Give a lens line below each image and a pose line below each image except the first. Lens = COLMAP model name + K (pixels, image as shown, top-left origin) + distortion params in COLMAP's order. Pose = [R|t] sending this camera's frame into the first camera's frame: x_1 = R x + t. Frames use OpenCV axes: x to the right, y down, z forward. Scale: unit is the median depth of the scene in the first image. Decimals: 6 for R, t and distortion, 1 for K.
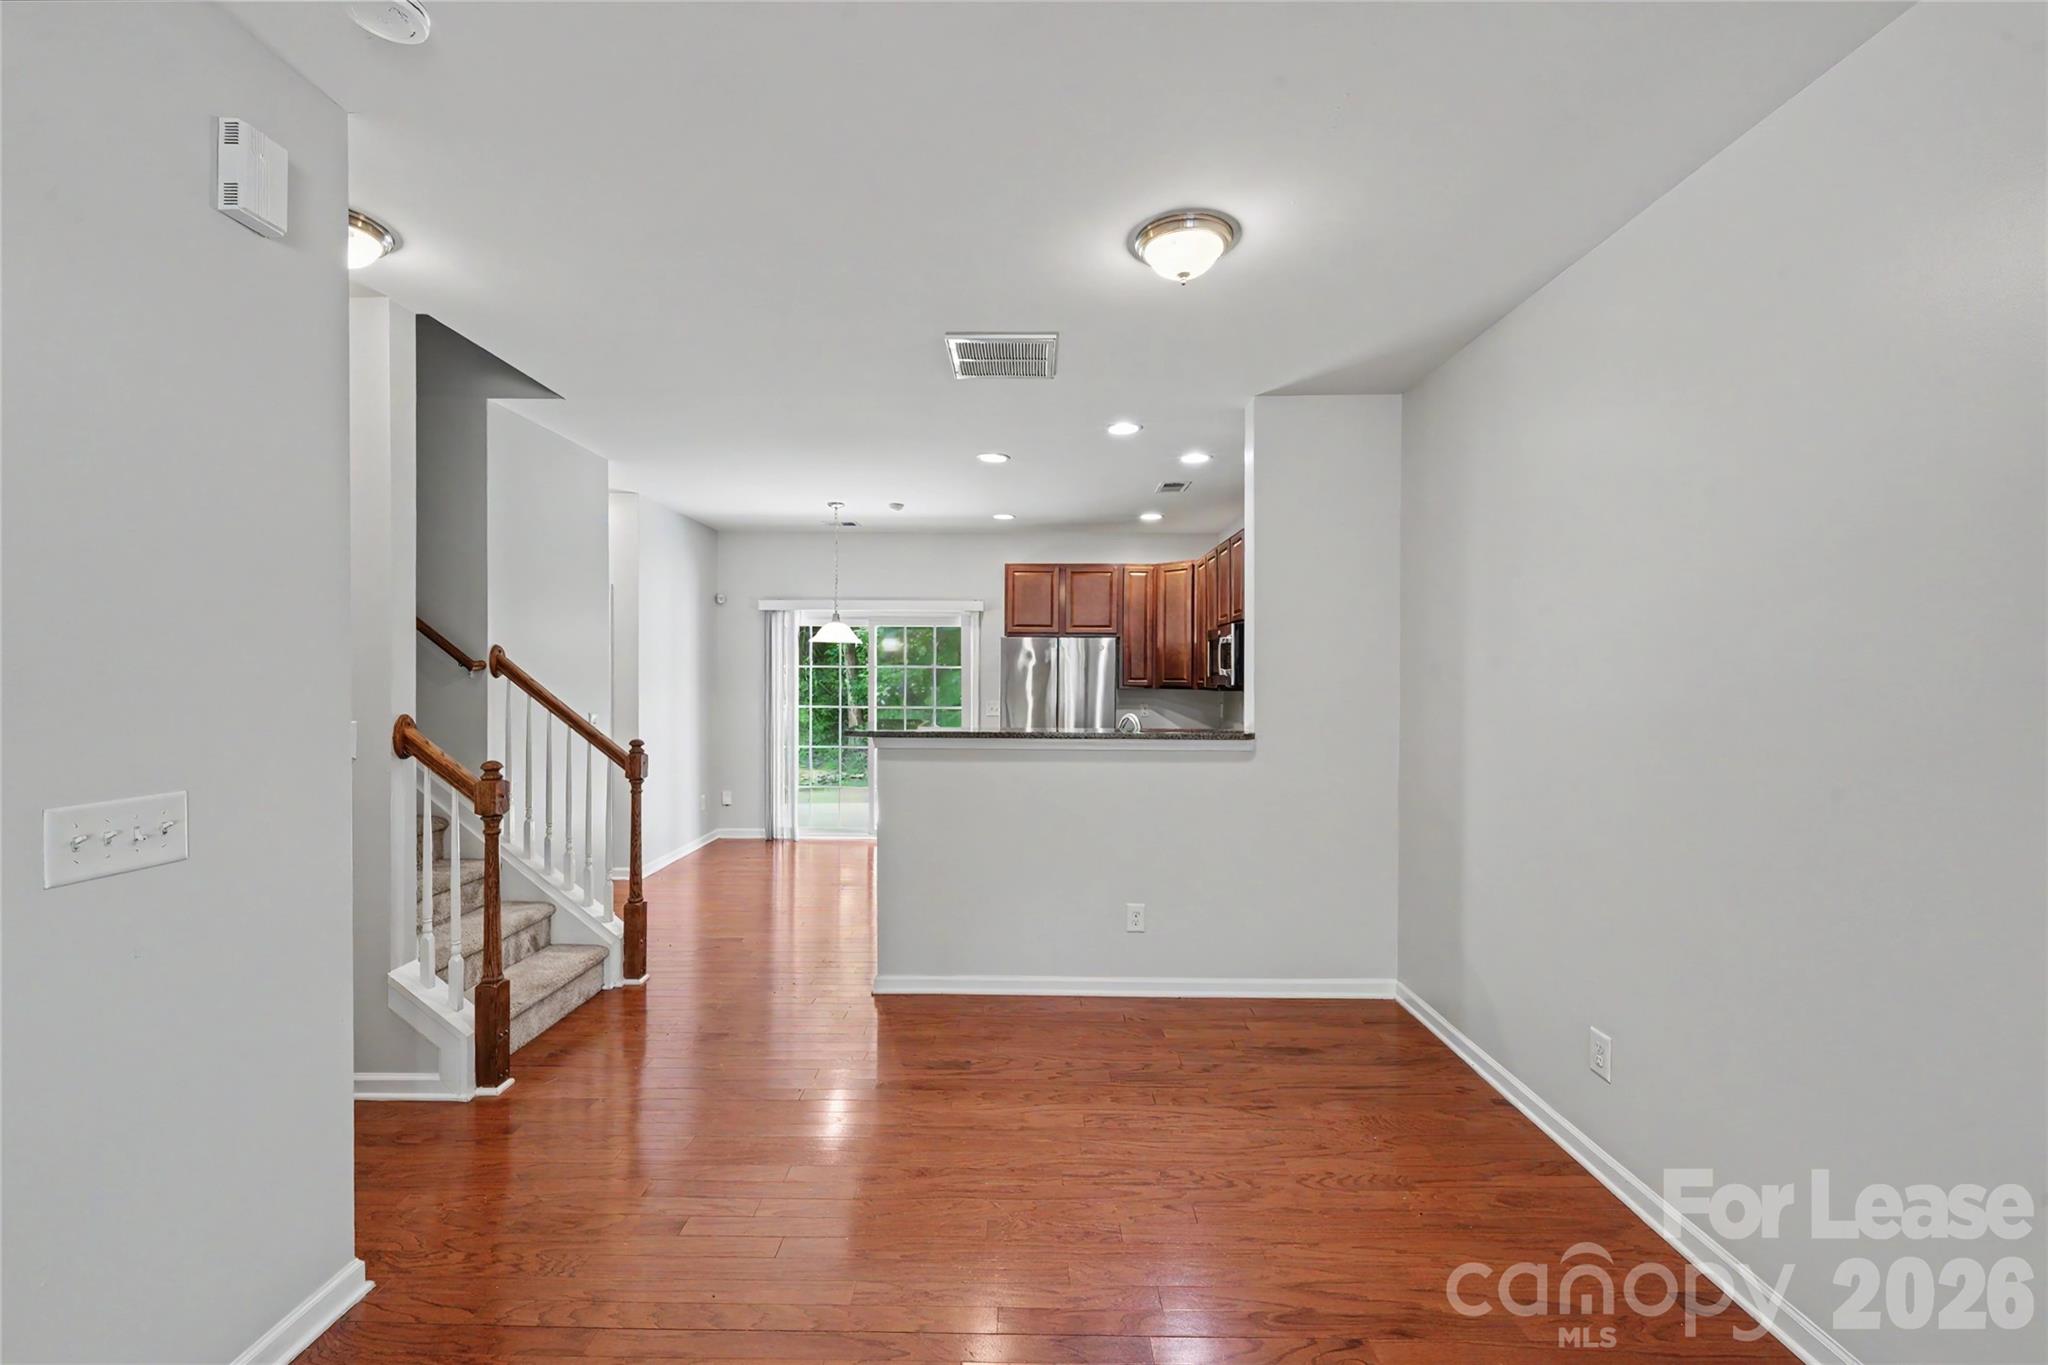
lens RADIAL K [[837.2, 0, 1002.0], [0, 837.2, 686.3], [0, 0, 1]] dist [-0.001087, 0.001512]
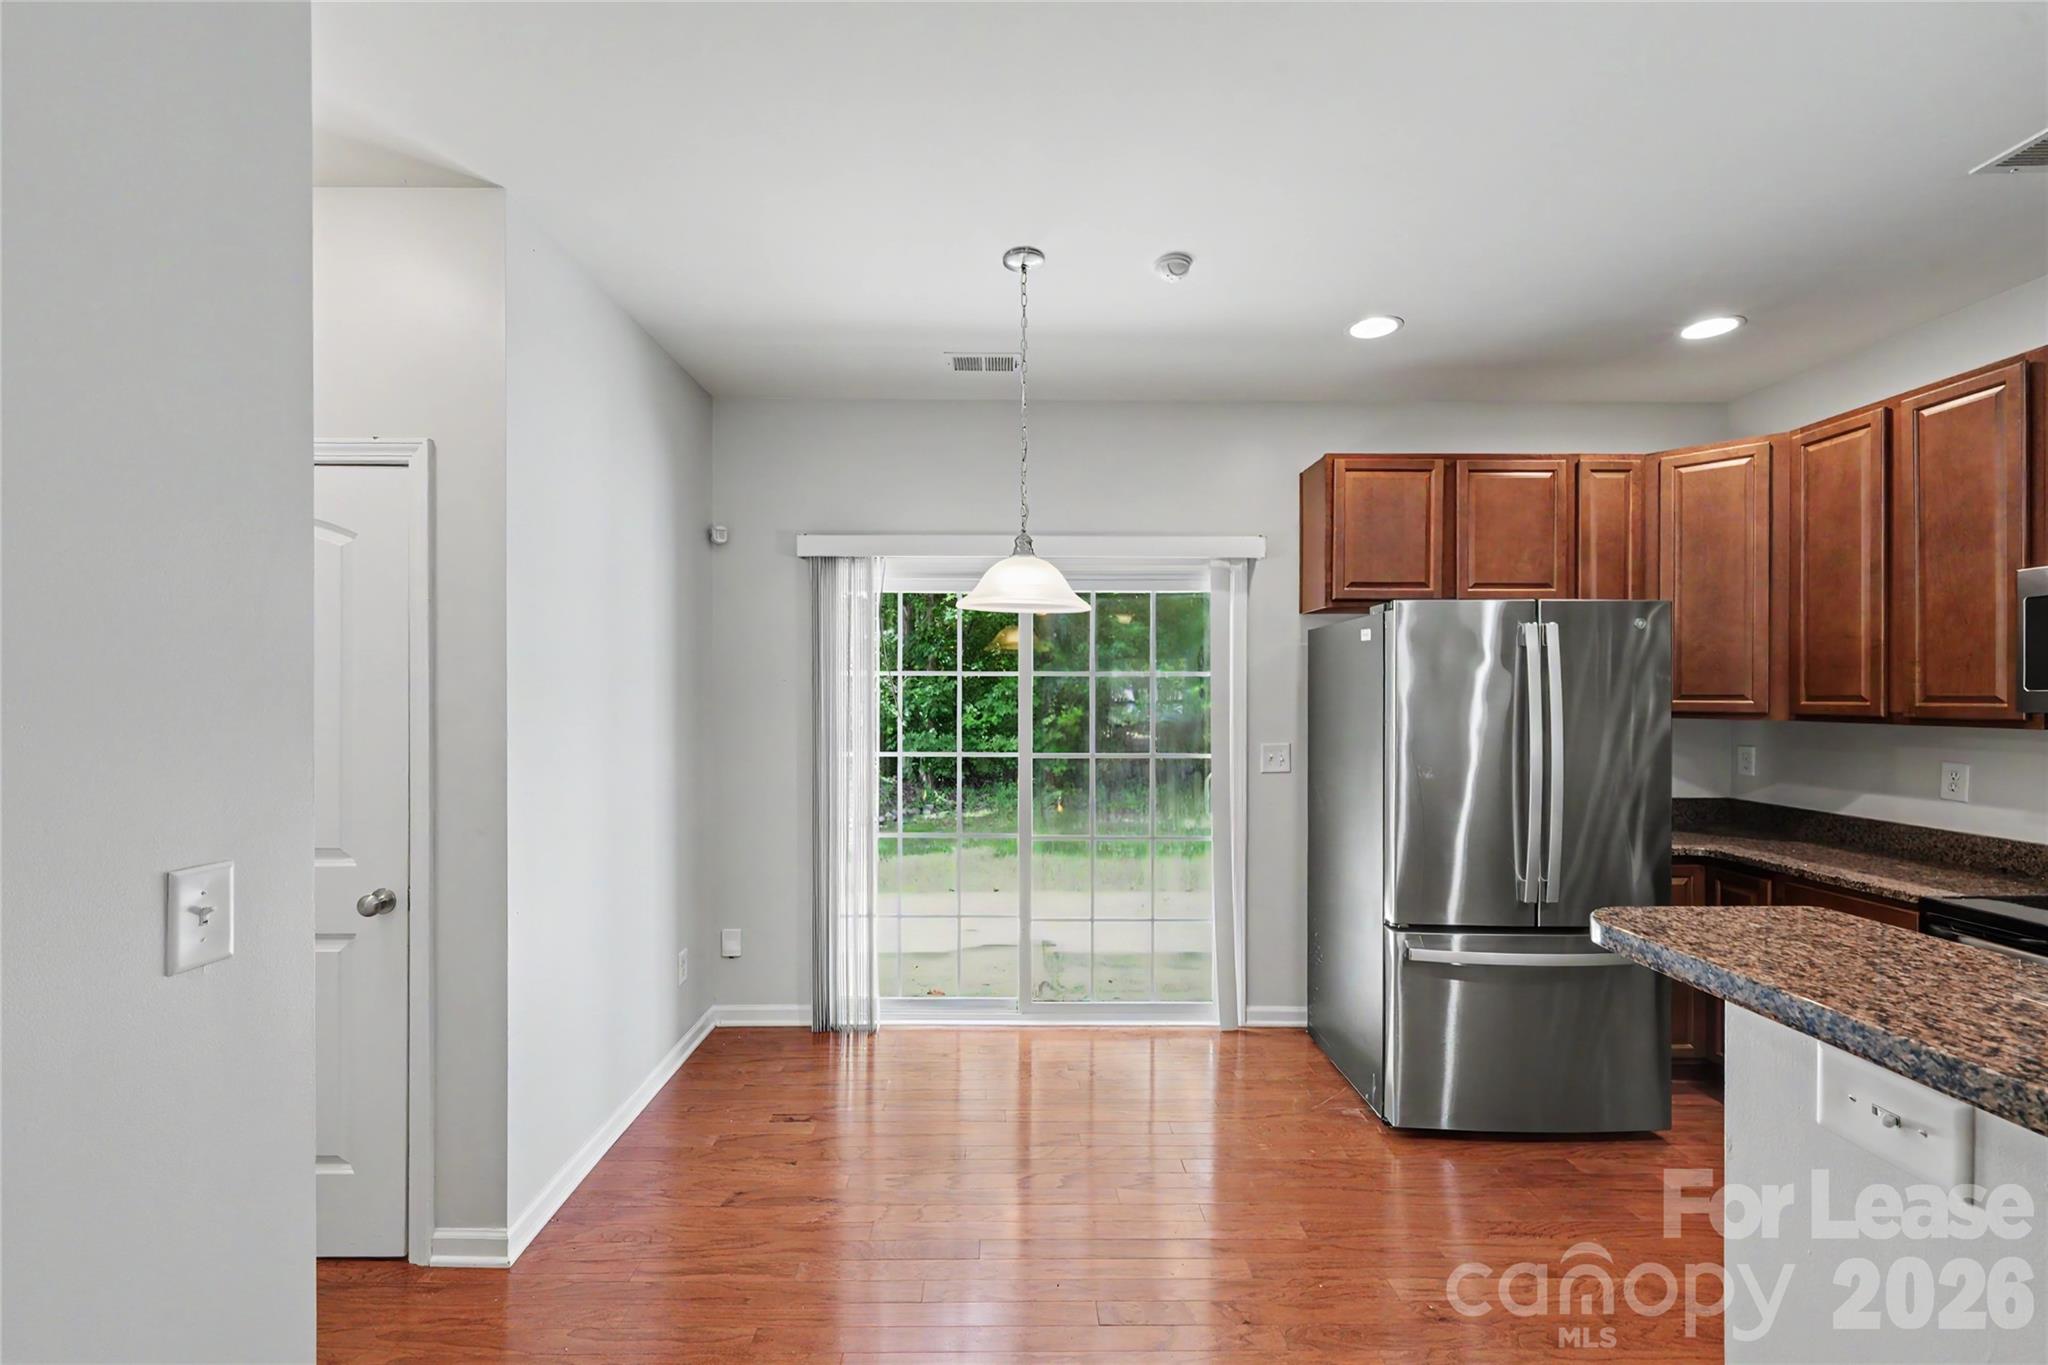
lens RADIAL K [[837.2, 0, 1025.6], [0, 837.2, 697.9], [0, 0, 1]] dist [-0.001087, 0.001512]
pose [[0.999805, -0.003617, 0.019392, -0.198520], [0.003625, 0.999993, -0.000370, -0.009869], [-0.019390, 0.000440, 0.999812, 0.601427]]
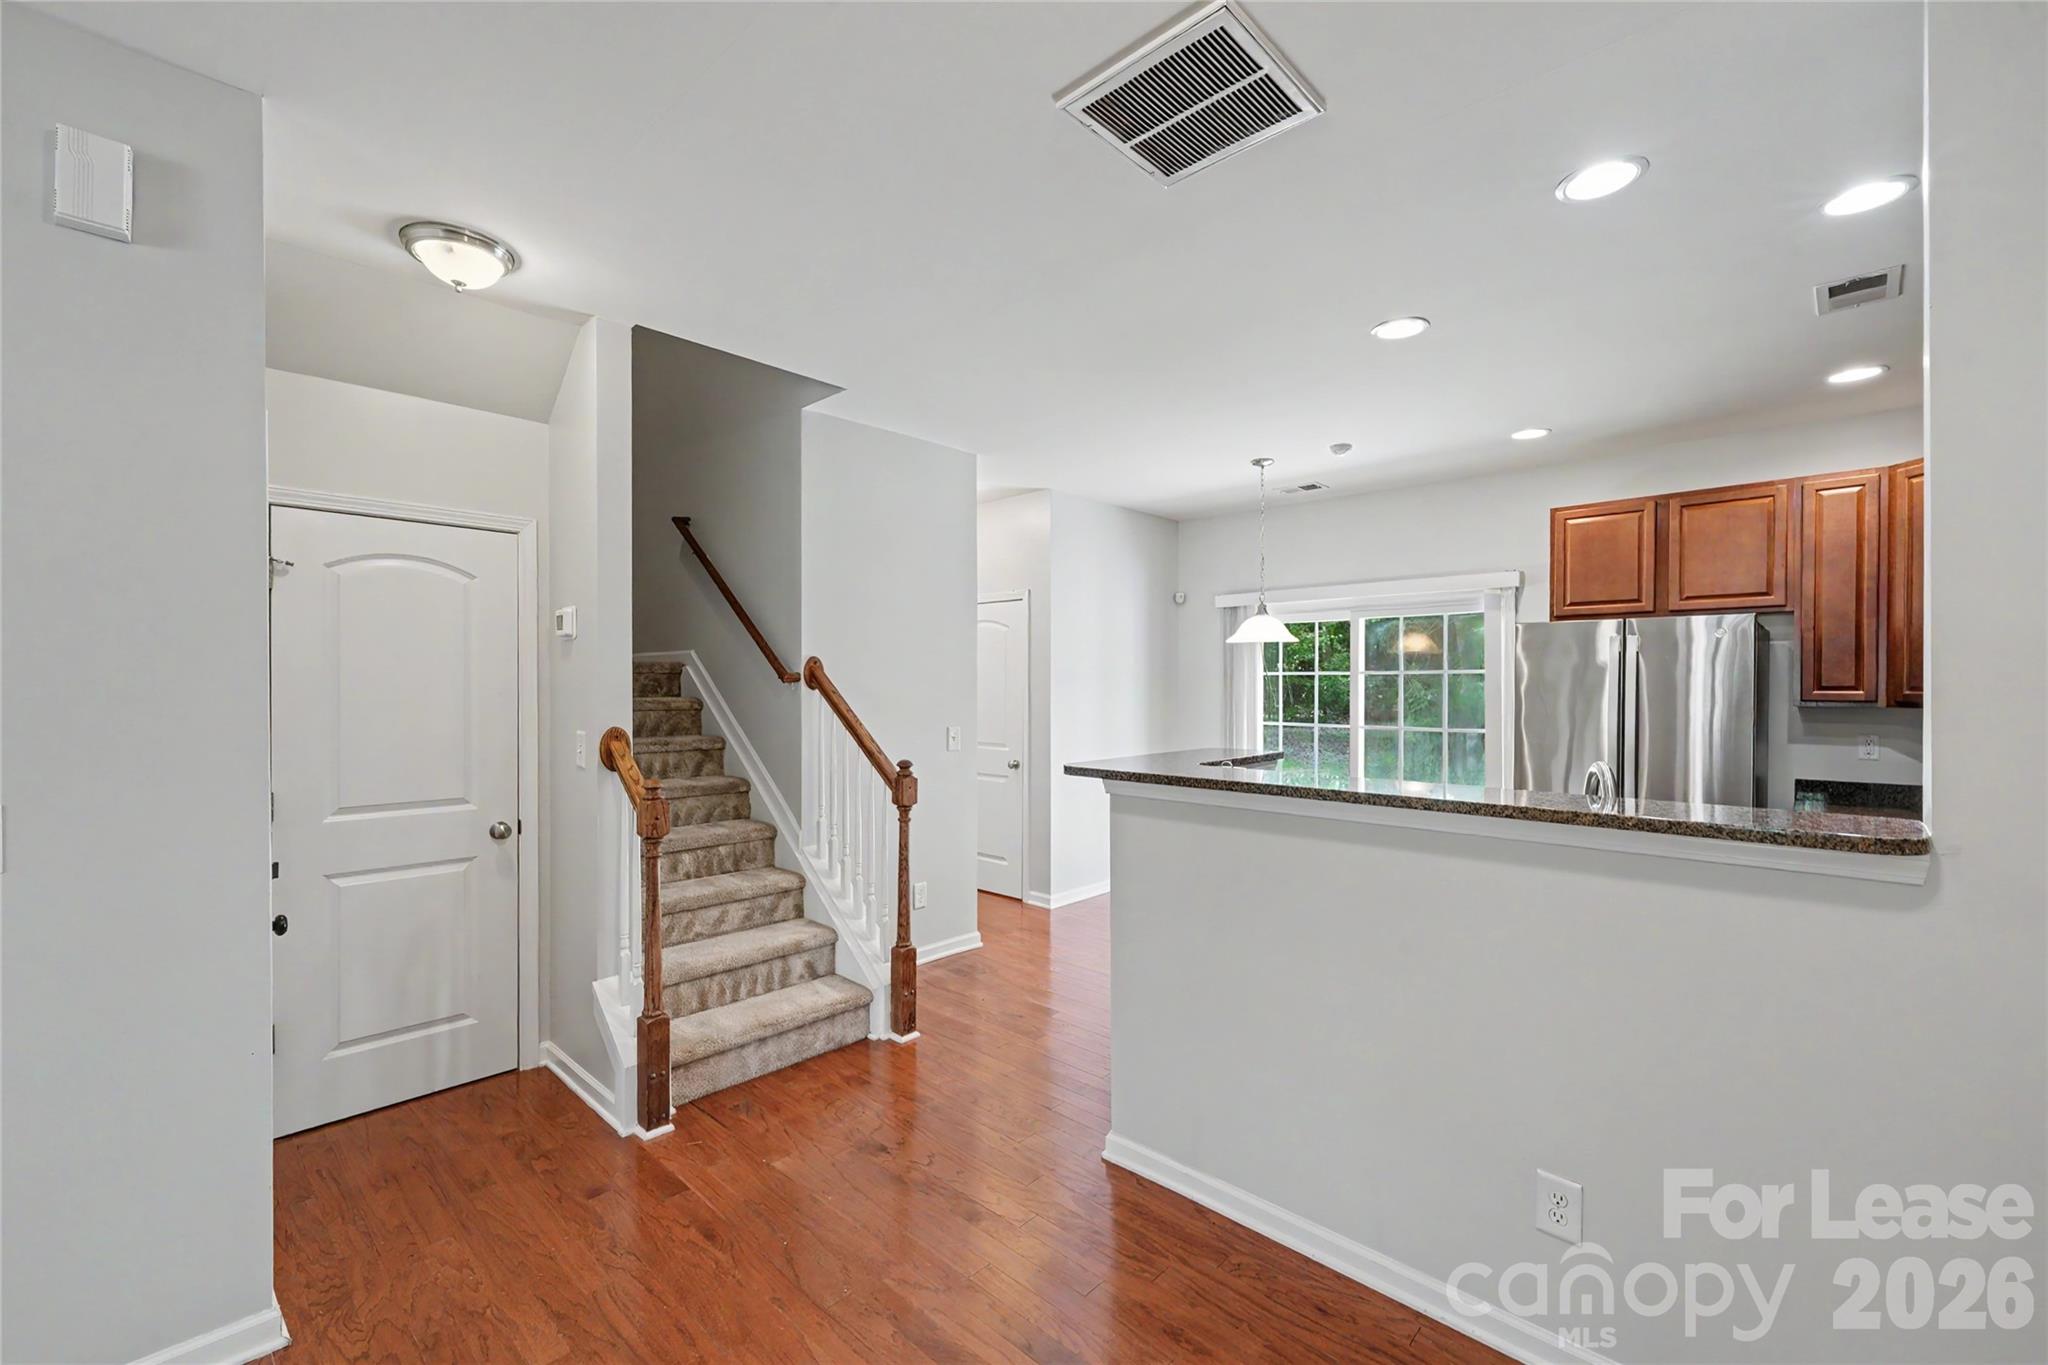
lens RADIAL K [[837.2, 0, 1026.3], [0, 837.2, 689.9], [0, 0, 1]] dist [-0.001087, 0.001512]
pose [[0.732733, -0.001641, -0.680514, 0.166651], [-0.002860, 0.999981, -0.005491, -0.003506], [0.680510, 0.005970, 0.732714, 0.295529]]
